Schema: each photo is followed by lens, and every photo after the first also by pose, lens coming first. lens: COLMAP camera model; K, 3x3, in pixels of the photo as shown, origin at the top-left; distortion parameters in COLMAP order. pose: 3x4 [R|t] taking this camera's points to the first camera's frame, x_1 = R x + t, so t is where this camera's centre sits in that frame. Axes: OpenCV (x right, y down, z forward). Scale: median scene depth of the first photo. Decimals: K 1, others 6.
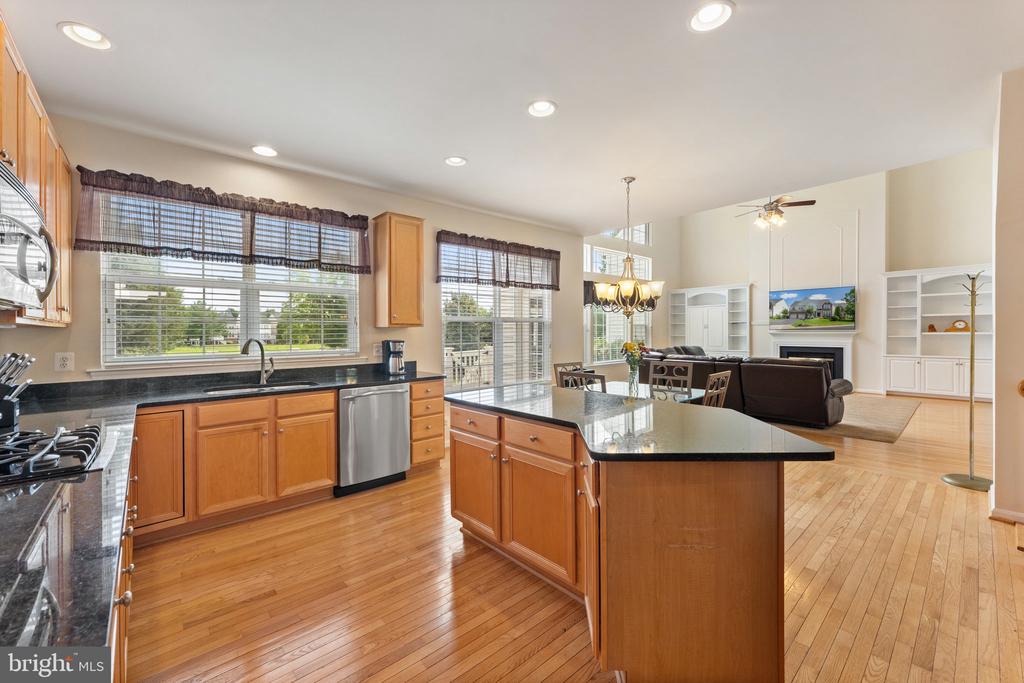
lens RADIAL K [[424.4, 0, 507.4], [0, 424.4, 328.6], [0, 0, 1]] dist [-0.000872, -0.000517]
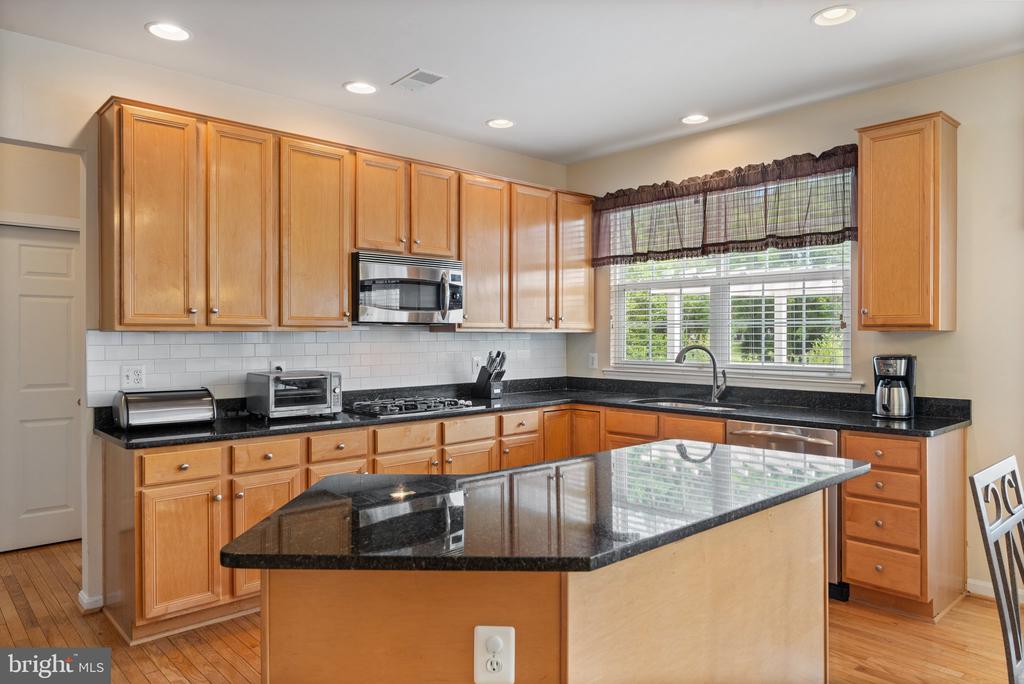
lens RADIAL K [[677.9, 0, 510.4], [0, 677.9, 321.7], [0, 0, 1]] dist [-0.004408, -0.000838]
pose [[0.014745, -0.019231, -0.999706, 0.708461], [-0.001692, 0.999813, -0.019258, 0.003335], [0.999890, 0.001975, 0.014710, 0.594502]]
